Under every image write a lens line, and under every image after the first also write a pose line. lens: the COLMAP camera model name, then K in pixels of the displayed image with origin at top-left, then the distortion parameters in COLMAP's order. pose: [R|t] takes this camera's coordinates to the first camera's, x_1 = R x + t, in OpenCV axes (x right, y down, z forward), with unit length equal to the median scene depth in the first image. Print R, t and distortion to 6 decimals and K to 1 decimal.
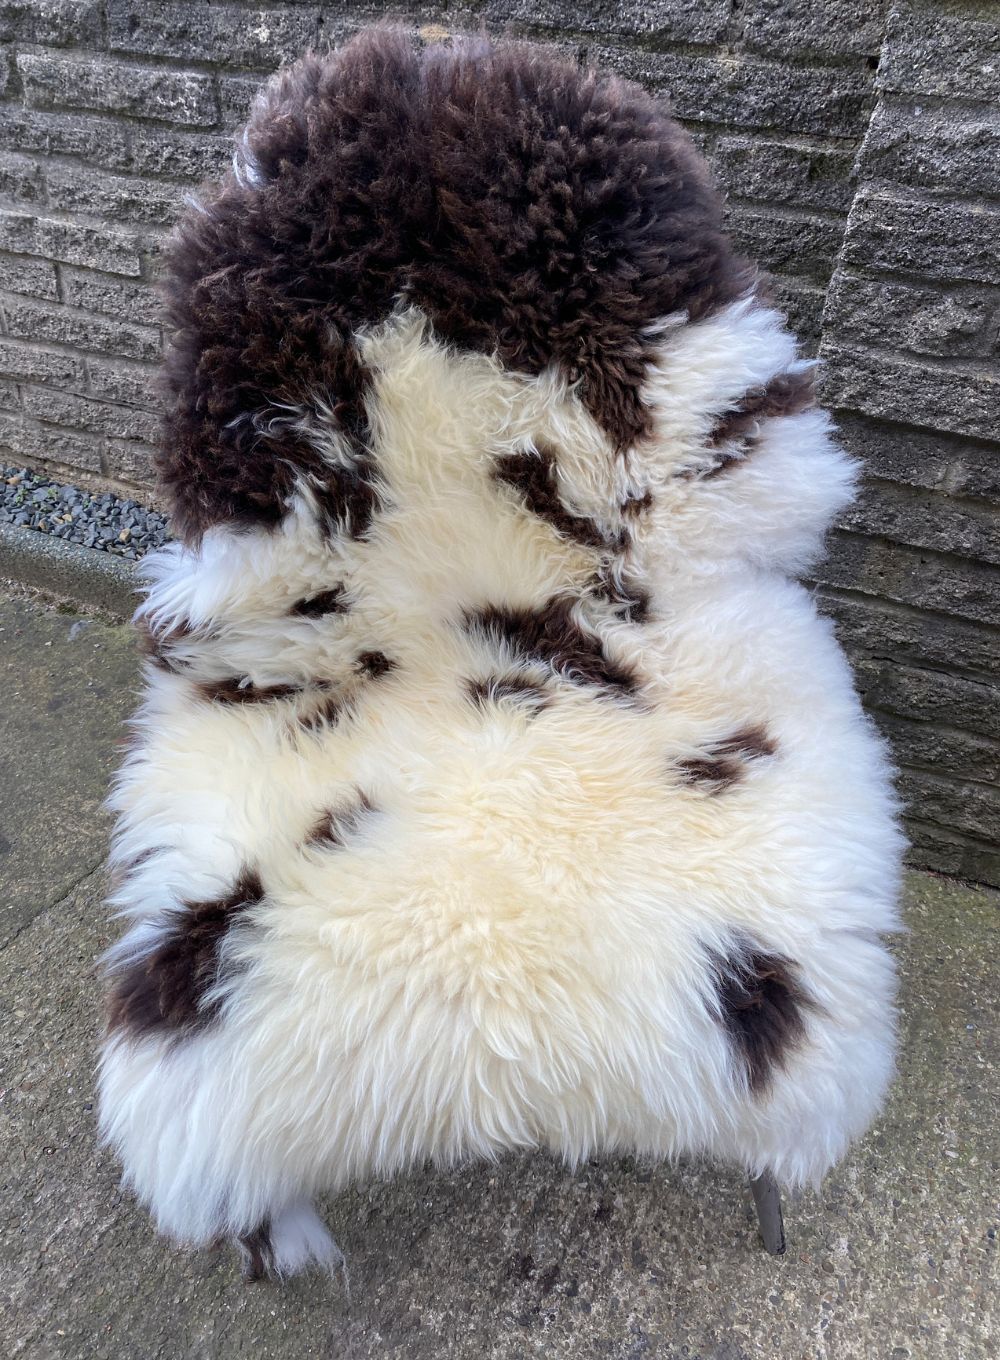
lens RADIAL K [[1140.4, 0, 531.6], [0, 1140.4, 717.5], [0, 0, 1]] dist [0.018850, -0.015276]
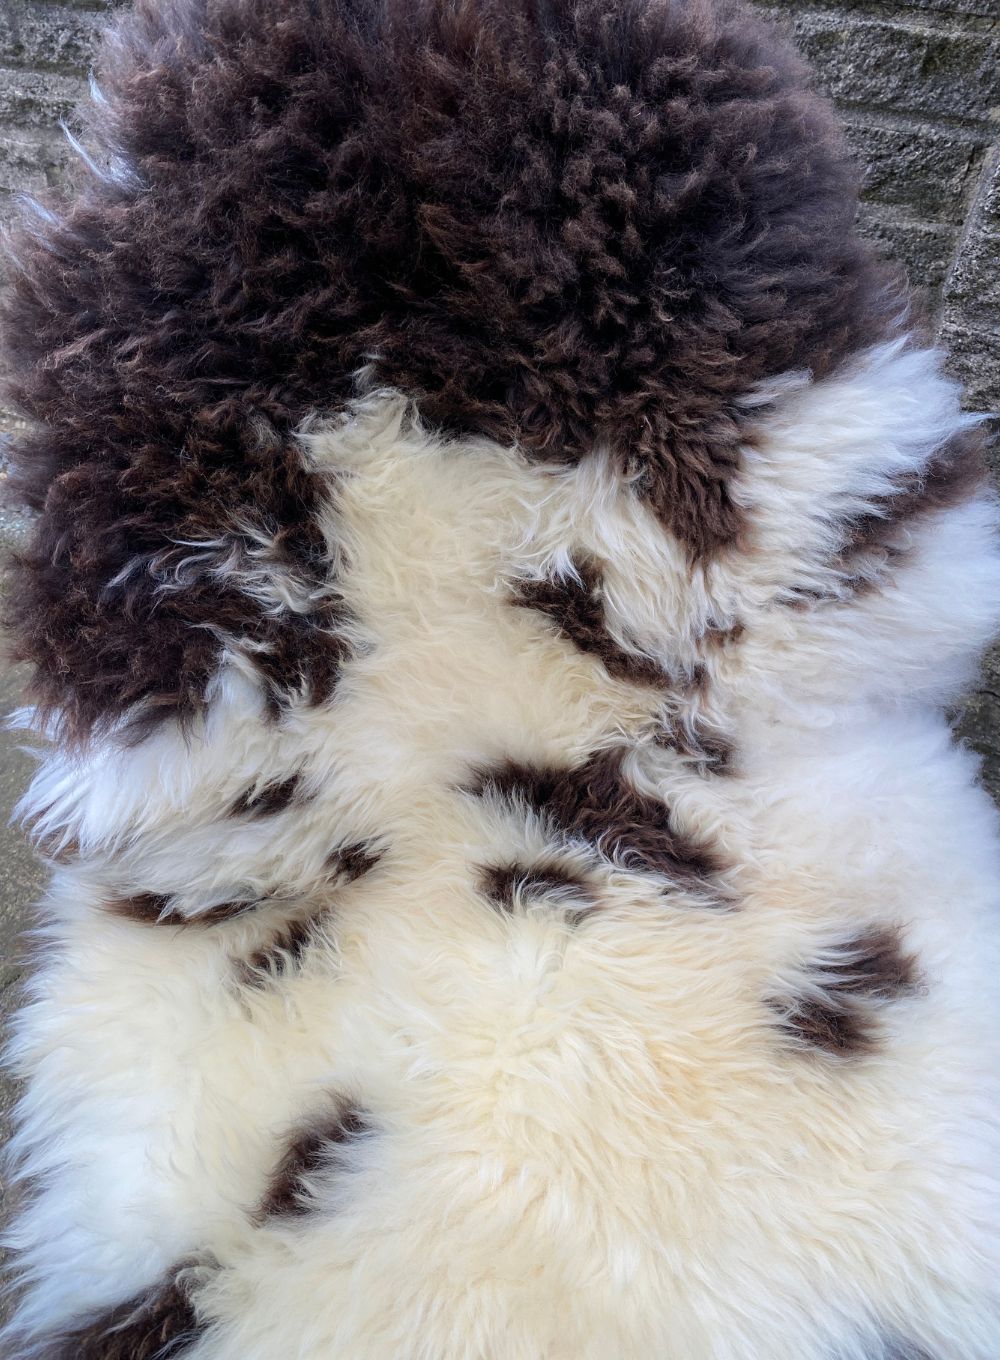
lens RADIAL K [[1057.6, 0, 508.7], [0, 1057.6, 676.9], [0, 0, 1]] dist [0.024925, -0.024118]
pose [[0.999544, -0.027791, -0.011777, -0.030362], [0.029217, 0.988801, 0.146351, -0.268356], [0.007578, -0.146628, 0.989163, 0.370262]]
